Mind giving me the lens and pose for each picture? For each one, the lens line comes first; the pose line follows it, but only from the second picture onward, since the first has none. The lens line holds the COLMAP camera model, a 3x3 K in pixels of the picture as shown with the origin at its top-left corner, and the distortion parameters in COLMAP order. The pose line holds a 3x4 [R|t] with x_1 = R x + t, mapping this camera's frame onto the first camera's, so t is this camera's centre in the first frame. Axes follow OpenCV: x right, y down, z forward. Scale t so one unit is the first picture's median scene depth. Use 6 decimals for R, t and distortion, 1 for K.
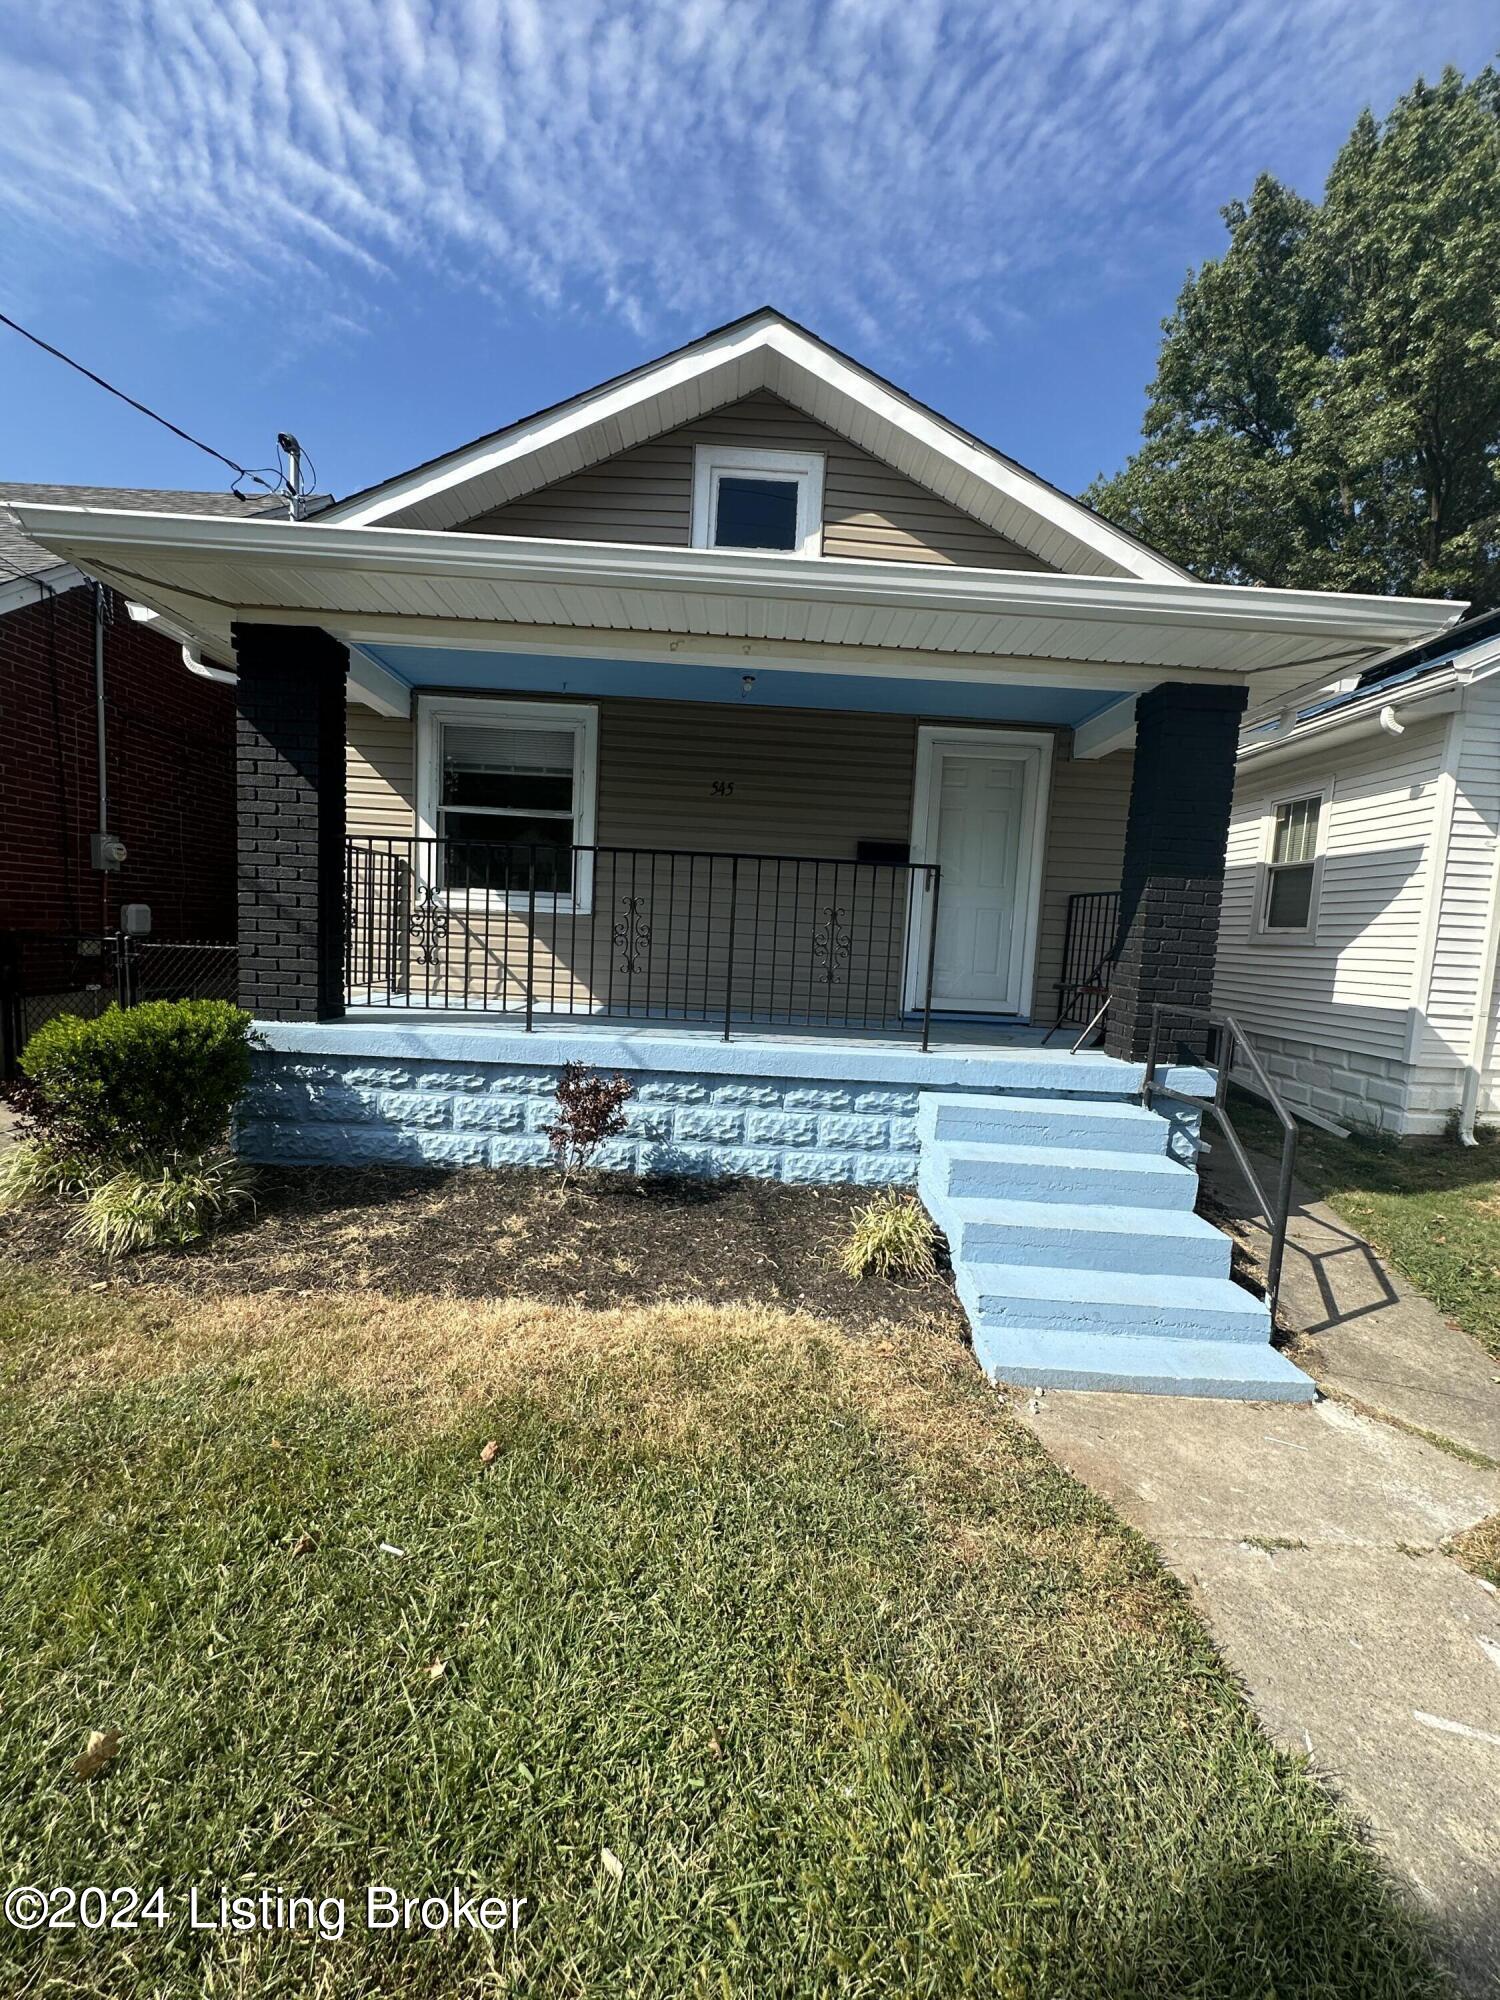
lens RADIAL K [[794.8, 0, 755.3], [0, 794.8, 1002.2], [0, 0, 1]] dist [-0.002518, 0.000459]
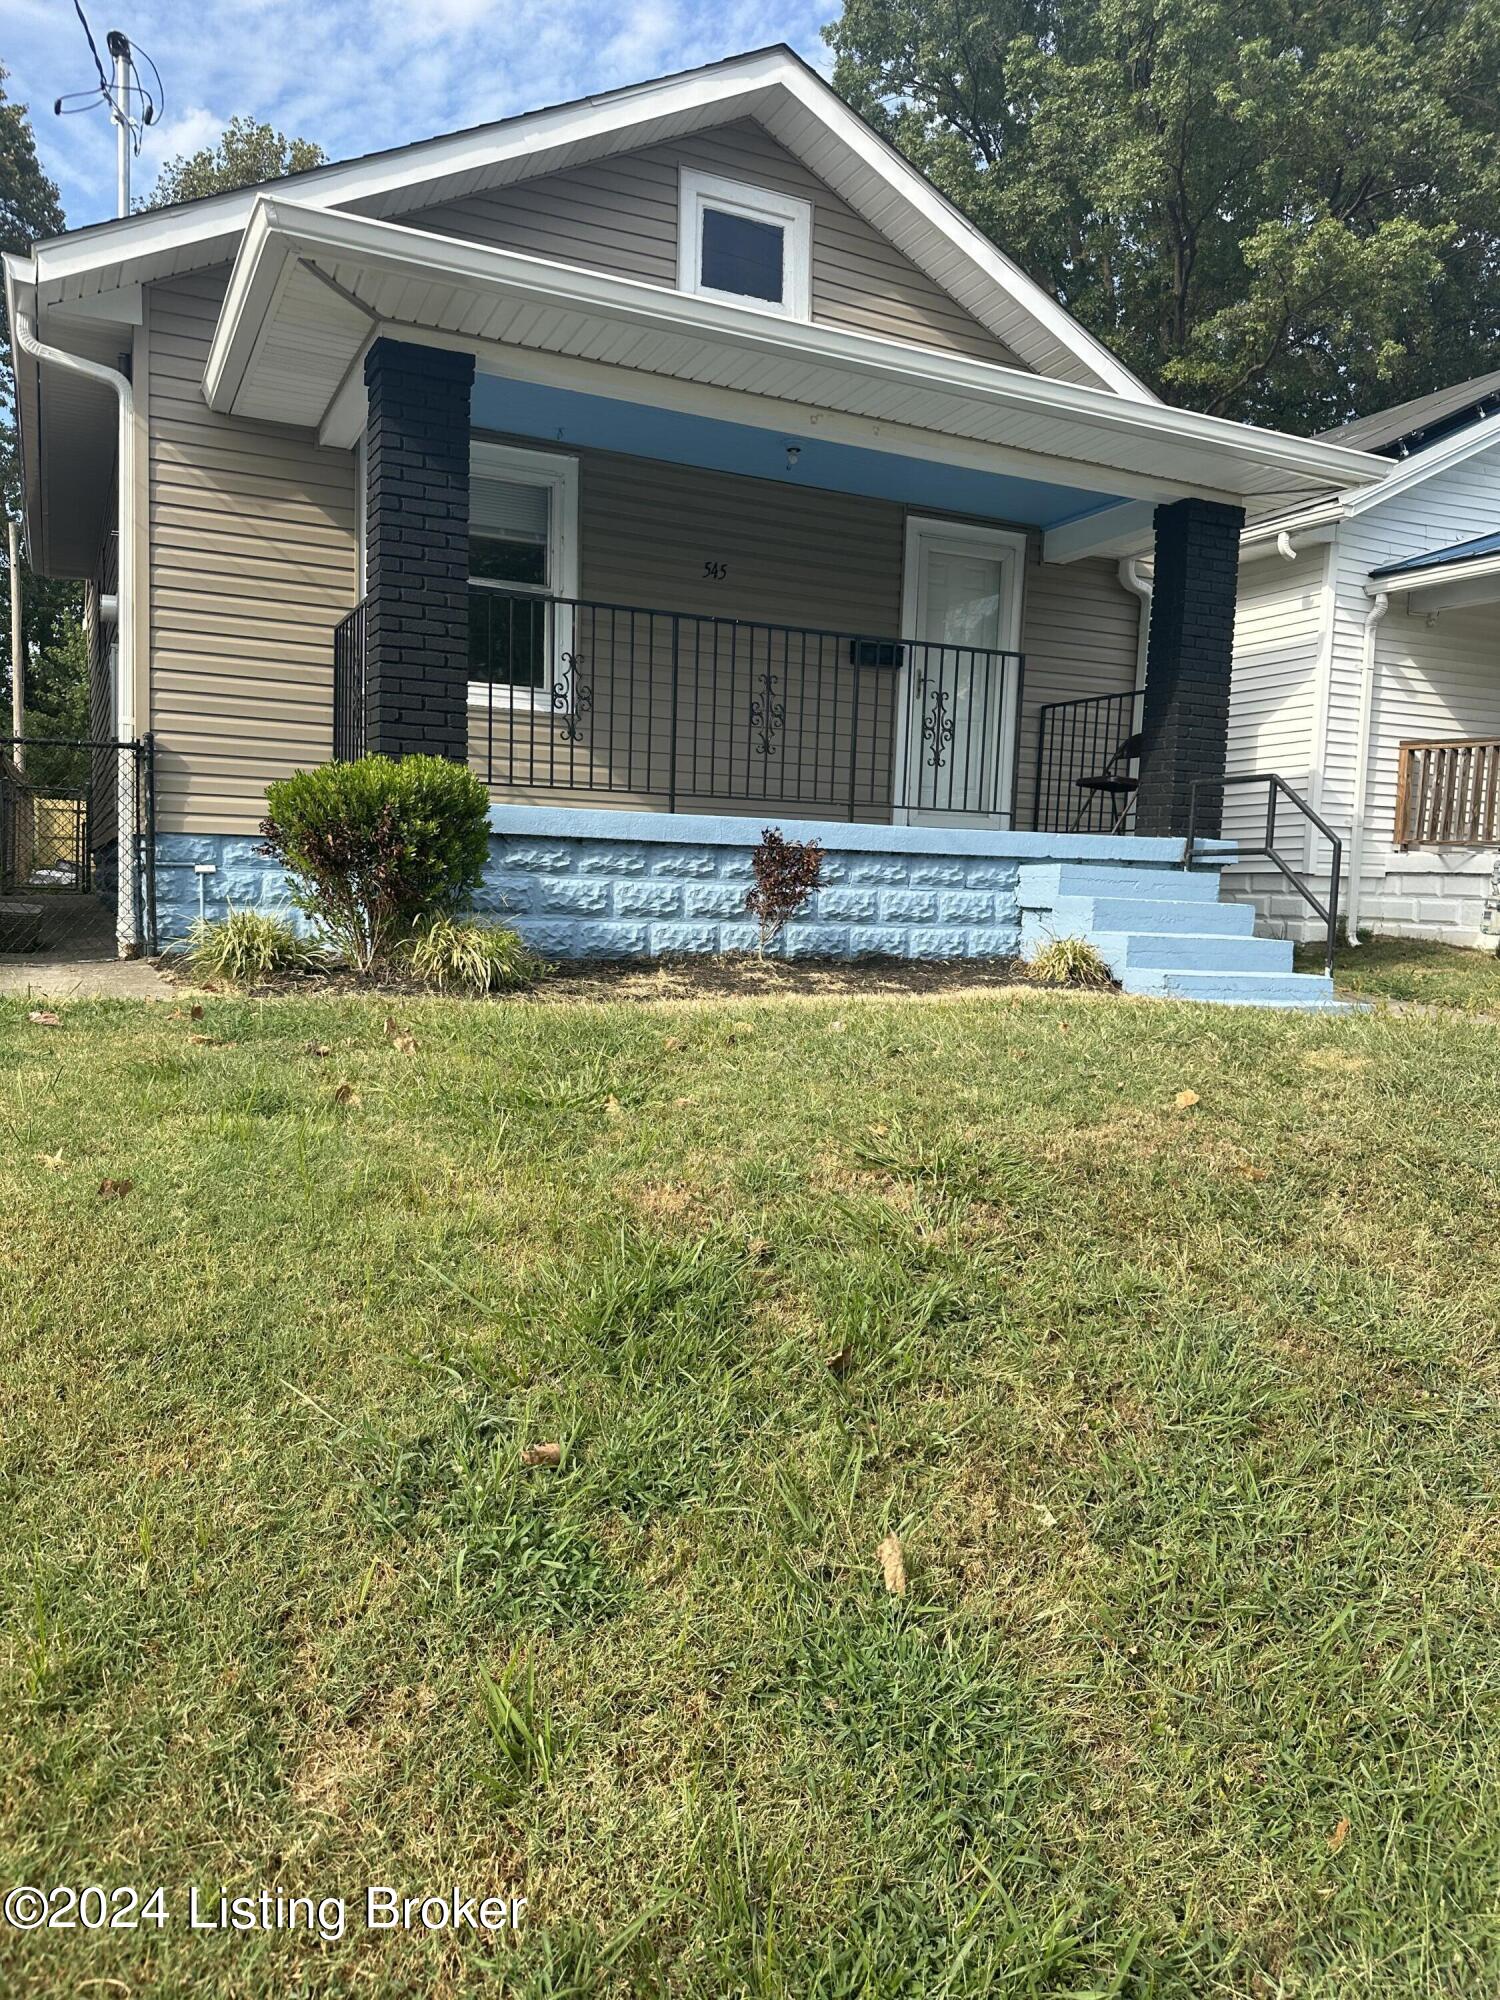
lens RADIAL K [[1371.4, 0, 741.8], [0, 1371.4, 1020.4], [0, 0, 1]] dist [0.075707, -0.129938]
pose [[0.906793, -0.068492, 0.415975, -0.728700], [0.057274, 0.997581, 0.039404, 0.178706], [-0.417668, -0.011906, 0.908522, -0.425590]]
